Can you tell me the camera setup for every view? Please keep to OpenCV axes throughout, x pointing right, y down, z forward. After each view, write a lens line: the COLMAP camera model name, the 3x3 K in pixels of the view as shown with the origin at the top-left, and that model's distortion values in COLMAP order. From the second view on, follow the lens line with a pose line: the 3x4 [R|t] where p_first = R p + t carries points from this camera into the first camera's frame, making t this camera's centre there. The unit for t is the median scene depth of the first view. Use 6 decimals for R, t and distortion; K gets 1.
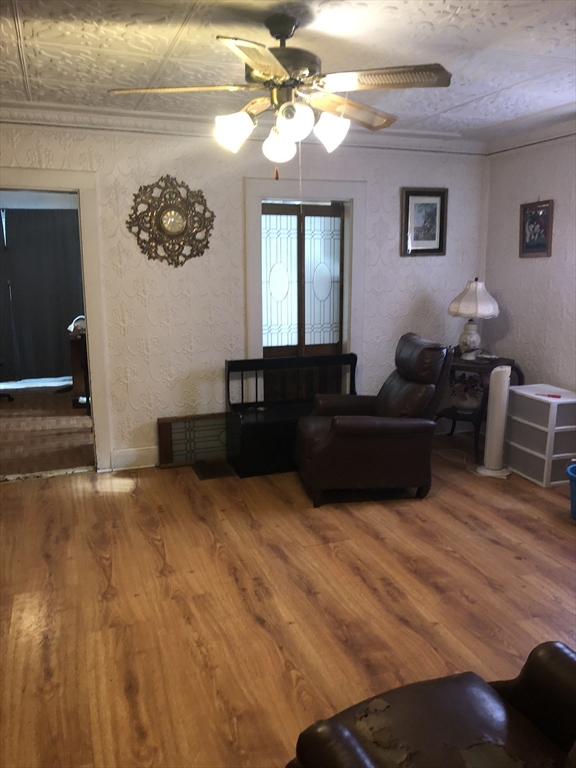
lens RADIAL K [[625.5, 0, 289.6], [0, 625.5, 384.1], [0, 0, 1]] dist [0.019183, 0.003458]
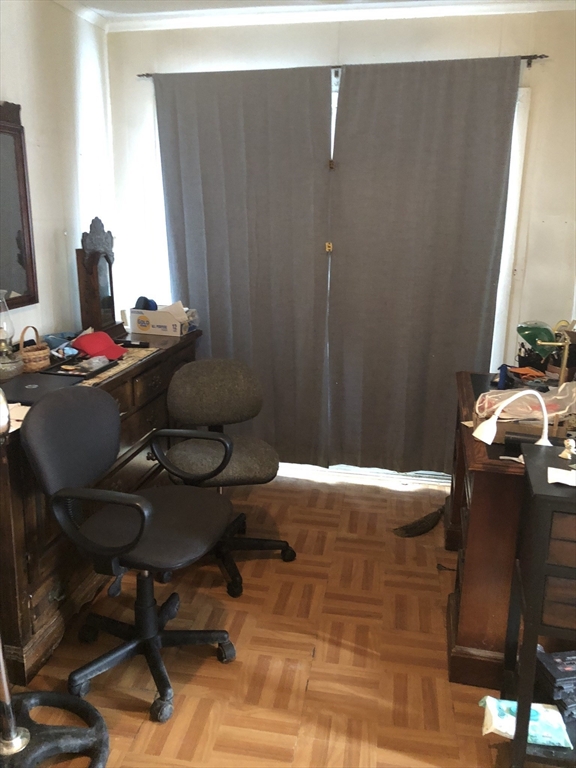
lens RADIAL K [[625.5, 0, 287.9], [0, 625.5, 384.0], [0, 0, 1]] dist [0.019183, 0.003458]
pose [[0.862208, 0.141833, -0.486293, -0.251310], [-0.113986, 0.989704, 0.086559, -0.104549], [0.493564, -0.019201, 0.869498, 0.616755]]
